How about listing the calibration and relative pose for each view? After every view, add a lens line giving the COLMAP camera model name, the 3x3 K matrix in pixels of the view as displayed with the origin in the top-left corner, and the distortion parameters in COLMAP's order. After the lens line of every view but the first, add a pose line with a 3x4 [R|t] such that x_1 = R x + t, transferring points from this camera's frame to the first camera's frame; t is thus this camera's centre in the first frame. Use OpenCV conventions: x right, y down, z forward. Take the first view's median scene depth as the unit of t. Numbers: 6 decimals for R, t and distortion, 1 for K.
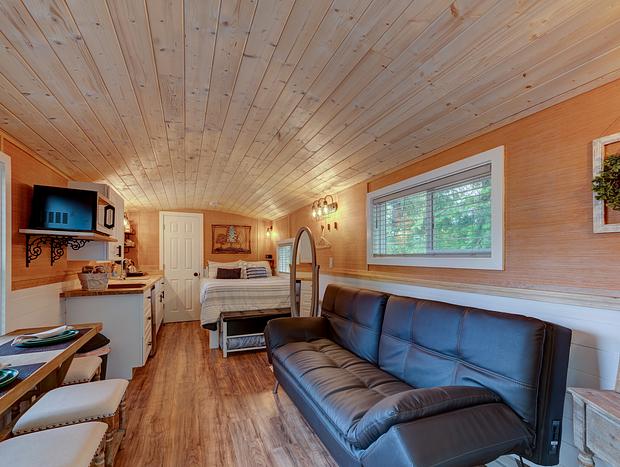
lens RADIAL K [[275.1, 0, 307.8], [0, 275.1, 264.4], [0, 0, 1]] dist [0.001944, 0.000287]
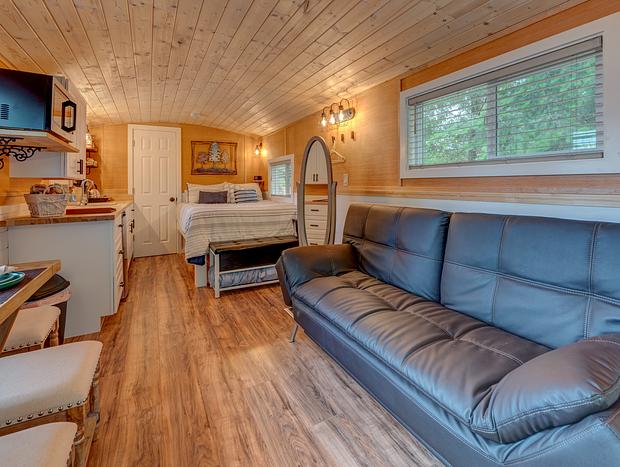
lens RADIAL K [[289.9, 0, 310.3], [0, 289.9, 188.7], [0, 0, 1]] dist [-0.014189, 0.000075]
pose [[0.996179, -0.011963, 0.086515, -0.125045], [0.012669, 0.999891, -0.007619, 0.032040], [-0.086414, 0.008686, 0.996221, 0.155785]]
